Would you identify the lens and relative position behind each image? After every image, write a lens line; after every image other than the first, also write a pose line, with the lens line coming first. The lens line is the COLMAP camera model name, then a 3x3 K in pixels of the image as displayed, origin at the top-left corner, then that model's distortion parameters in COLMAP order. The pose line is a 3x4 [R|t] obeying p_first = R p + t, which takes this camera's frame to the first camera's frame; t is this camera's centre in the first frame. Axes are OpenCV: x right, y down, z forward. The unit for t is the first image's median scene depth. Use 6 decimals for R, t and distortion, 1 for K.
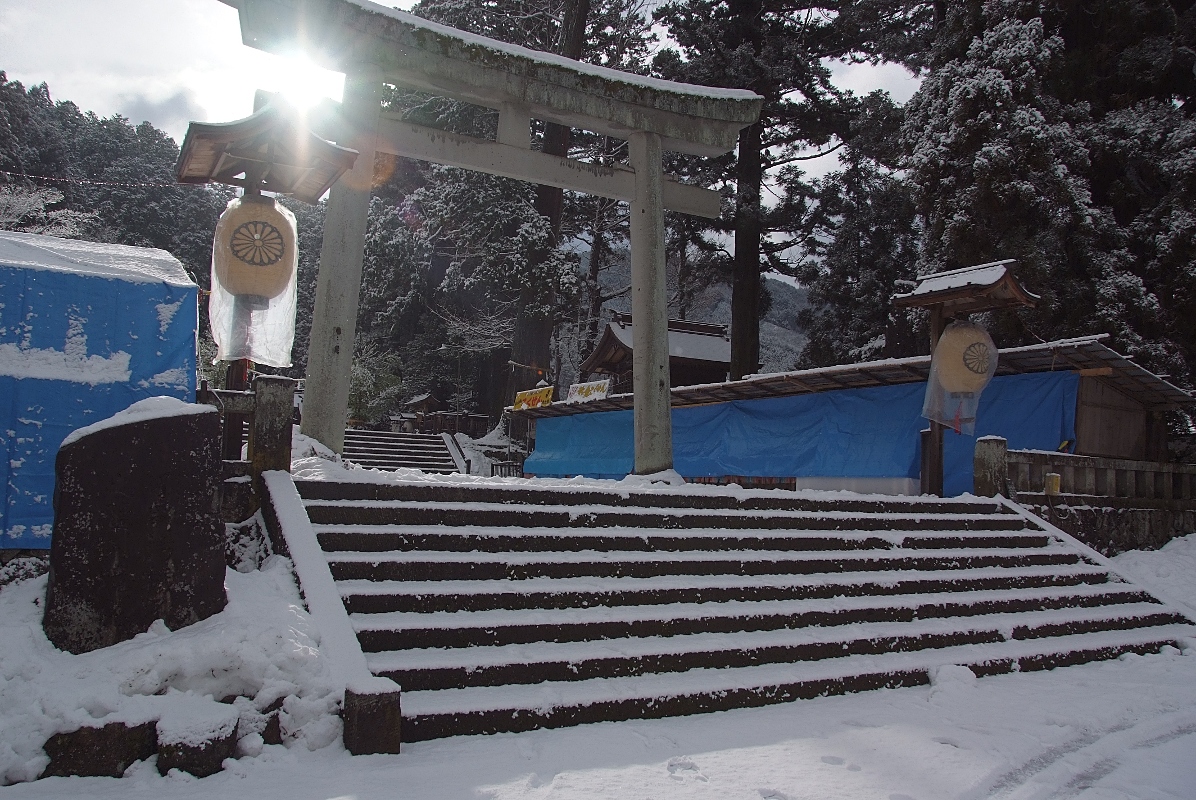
lens RADIAL K [[959.0, 0, 596.7], [0, 959.0, 418.2], [0, 0, 1]] dist [-0.146408, 0.107332]
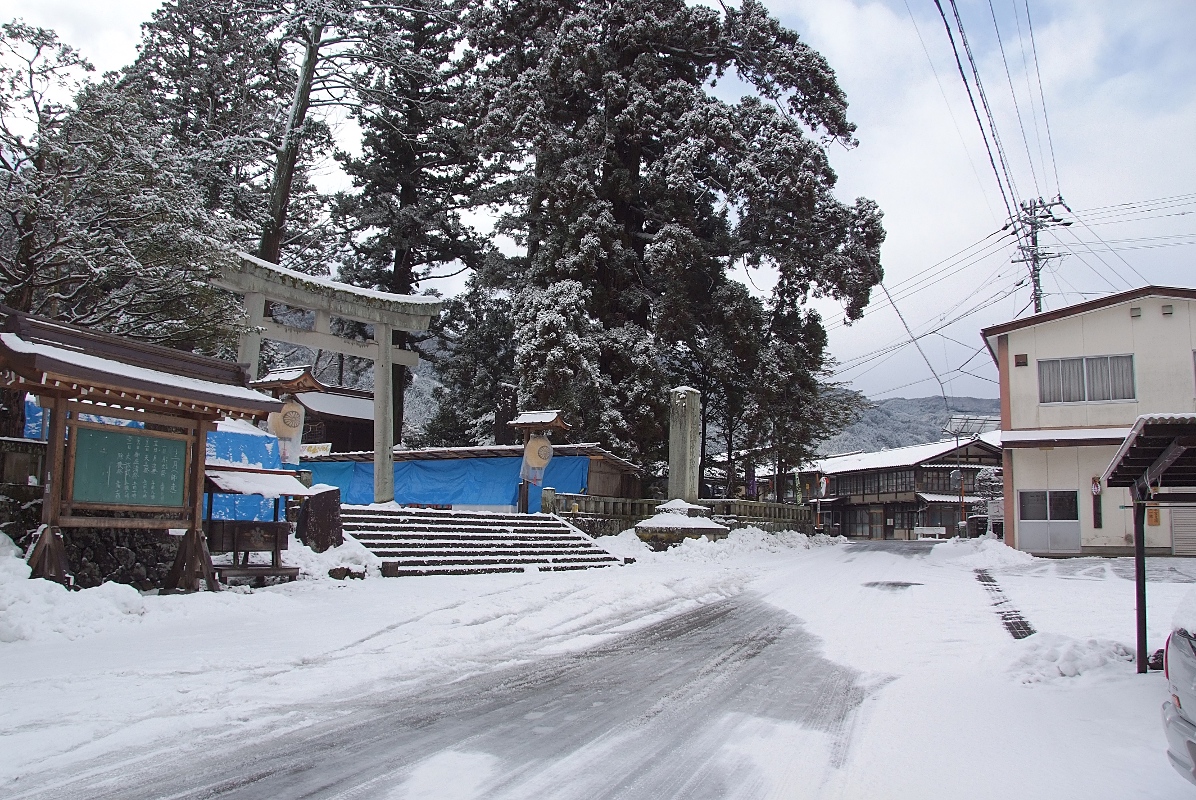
lens RADIAL K [[959.0, 0, 596.7], [0, 959.0, 418.2], [0, 0, 1]] dist [-0.146408, 0.107332]
pose [[0.910478, 0.031581, 0.412351, -0.416377], [-0.020966, 0.999323, -0.030243, -0.076279], [-0.413027, 0.018890, 0.910523, -1.109683]]
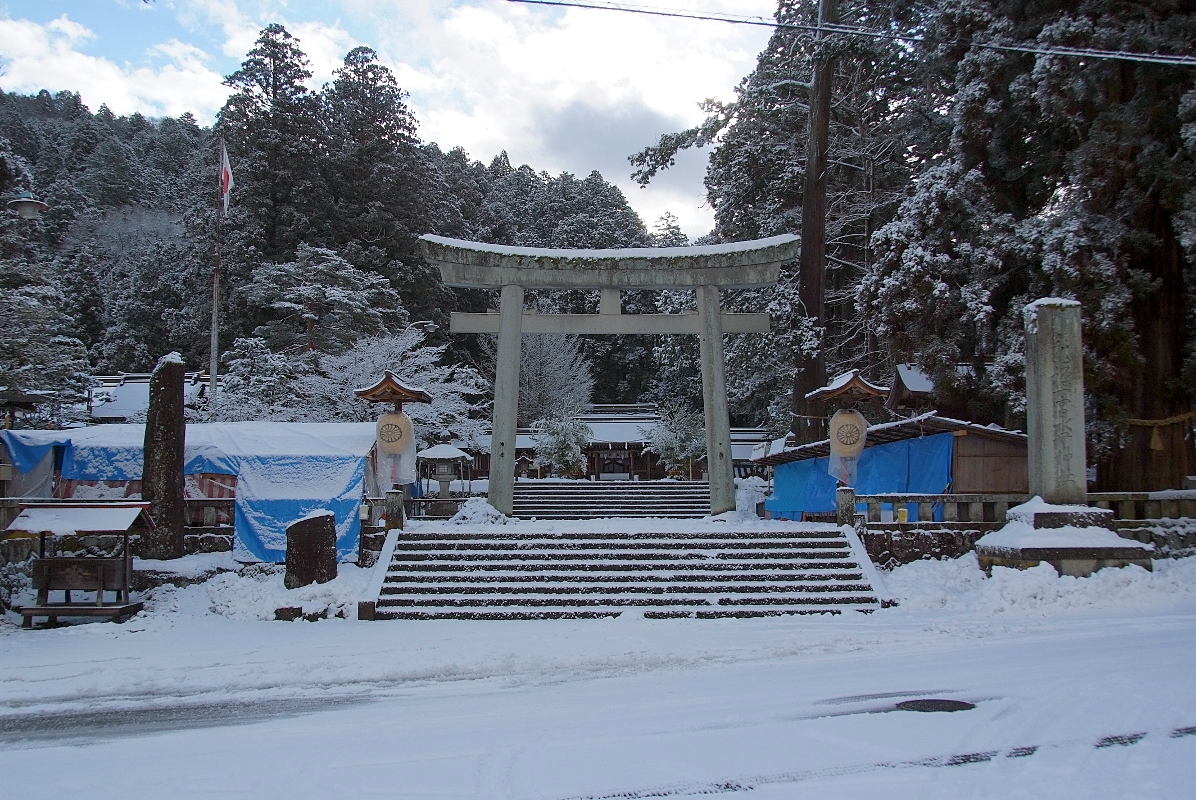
lens RADIAL K [[1089.2, 0, 599.7], [0, 1089.2, 422.7], [0, 0, 1]] dist [-0.084293, 0.009142]
pose [[0.877202, -0.078436, -0.473670, 0.849608], [0.070713, 0.996913, -0.034126, -0.049973], [0.474885, -0.003559, 0.880041, -0.699656]]
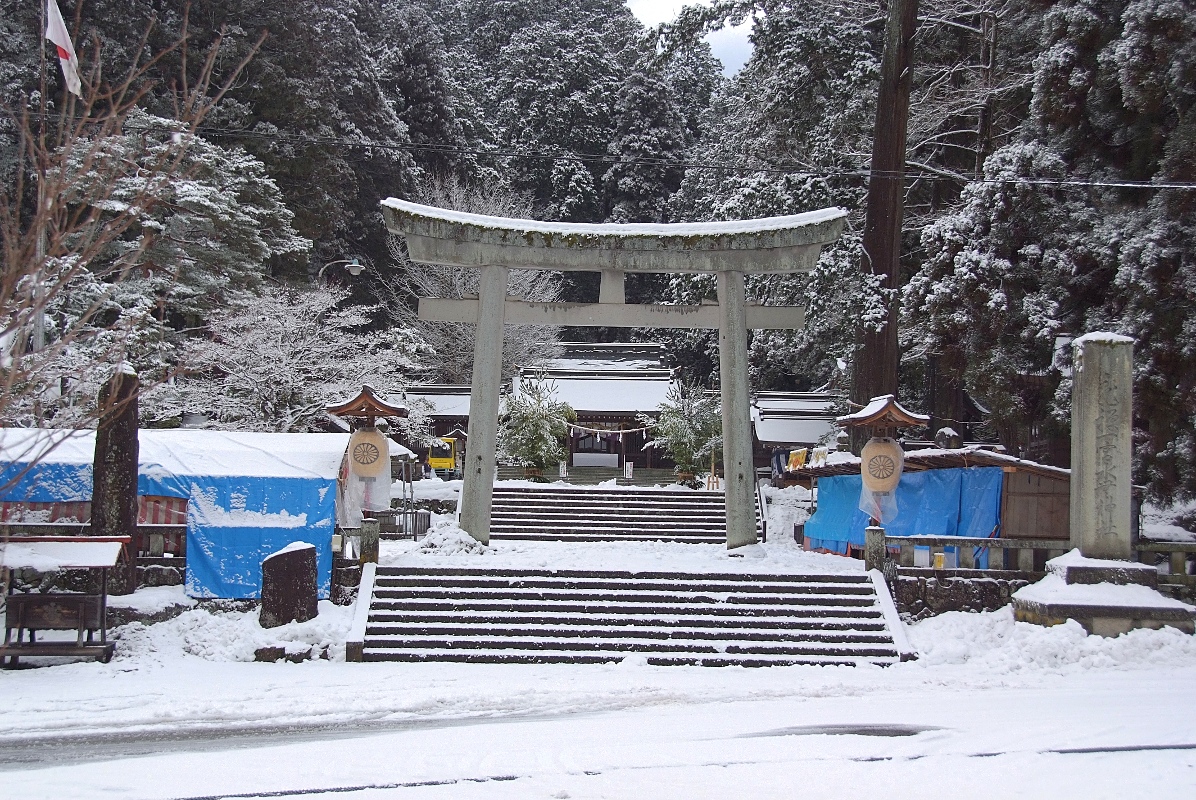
lens RADIAL K [[1884.7, 0, 593.2], [0, 1884.7, 426.2], [0, 0, 1]] dist [0.234332, -0.043376]
pose [[0.886153, -0.038136, -0.461822, 1.241893], [0.046992, 0.998866, 0.007687, -0.155584], [0.461005, -0.028514, 0.886940, -1.523123]]
